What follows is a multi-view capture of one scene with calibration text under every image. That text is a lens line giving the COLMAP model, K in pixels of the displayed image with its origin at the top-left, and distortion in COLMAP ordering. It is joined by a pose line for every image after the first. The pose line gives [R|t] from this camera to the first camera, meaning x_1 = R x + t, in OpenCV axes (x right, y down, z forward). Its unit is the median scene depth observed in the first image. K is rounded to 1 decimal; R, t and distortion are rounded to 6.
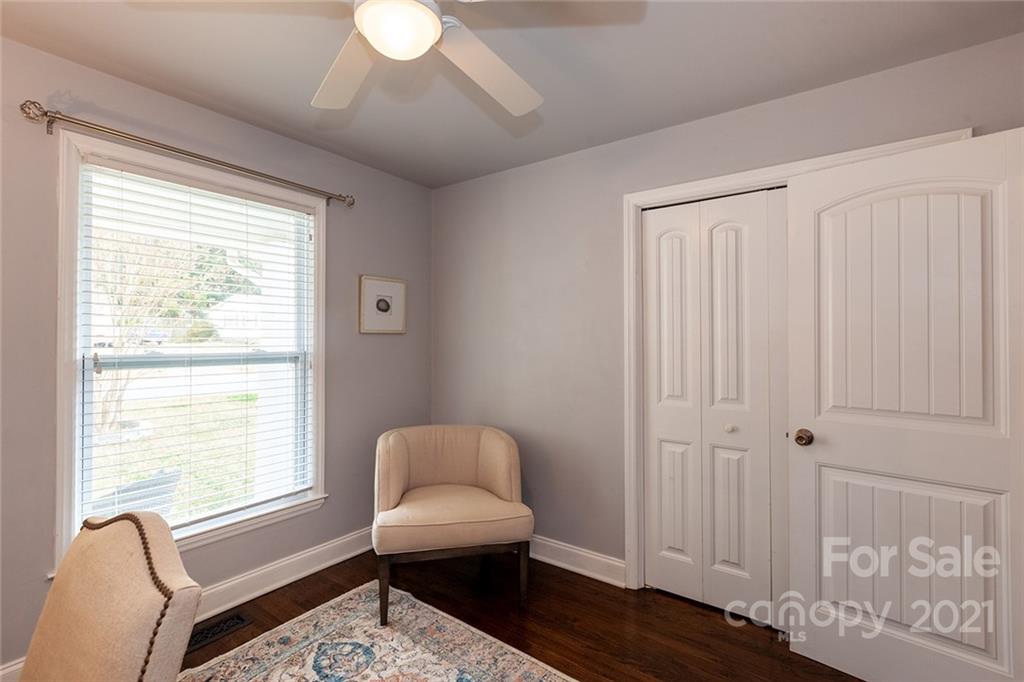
lens RADIAL K [[471.5, 0, 506.5], [0, 471.5, 342.3], [0, 0, 1]] dist [-0.001522, -0.000167]
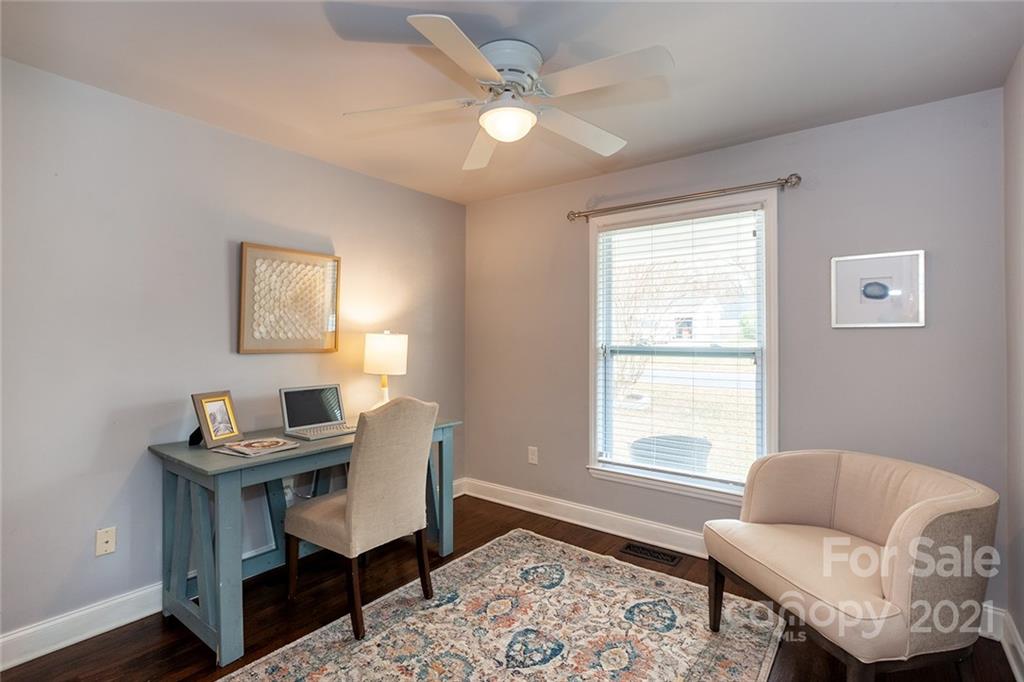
lens RADIAL K [[471.5, 0, 506.5], [0, 471.5, 342.3], [0, 0, 1]] dist [-0.001522, -0.000167]
pose [[-0.001922, 0.006355, -0.999978, 0.734370], [-0.009106, 0.999938, 0.006372, 0.008421], [0.999957, 0.009118, -0.001864, 0.599037]]
